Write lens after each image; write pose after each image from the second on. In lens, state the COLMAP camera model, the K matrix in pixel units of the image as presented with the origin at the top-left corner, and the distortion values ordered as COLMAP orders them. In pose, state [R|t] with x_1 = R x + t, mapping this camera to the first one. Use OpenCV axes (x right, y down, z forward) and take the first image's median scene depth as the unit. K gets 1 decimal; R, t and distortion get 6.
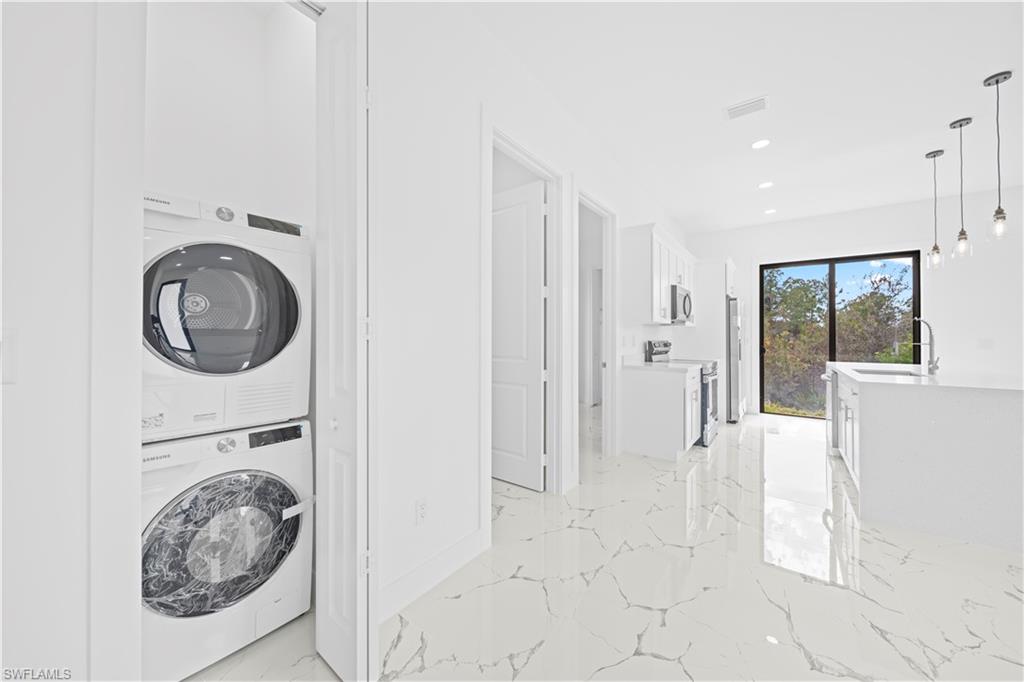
lens RADIAL K [[364.2, 0, 514.8], [0, 364.2, 334.3], [0, 0, 1]] dist [-0.002292, -0.000292]
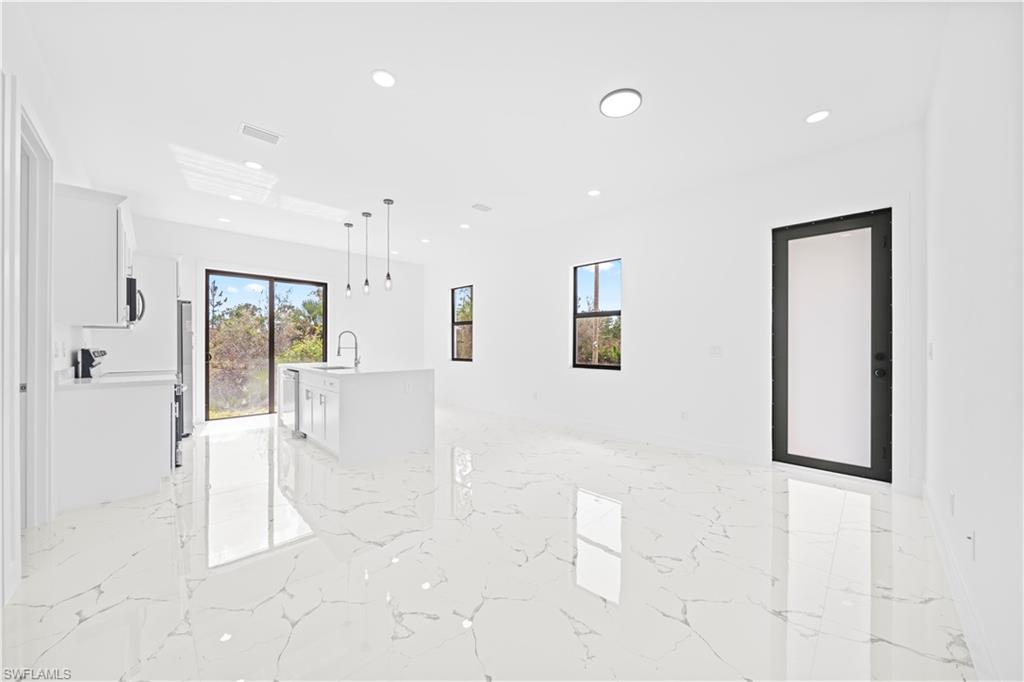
lens RADIAL K [[364.2, 0, 515.2], [0, 364.2, 342.2], [0, 0, 1]] dist [-0.002292, -0.000292]
pose [[0.146156, 0.002449, 0.989259, -0.326910], [-0.007659, 0.999970, -0.001344, -0.000899], [-0.989232, -0.007380, 0.146170, 0.078253]]
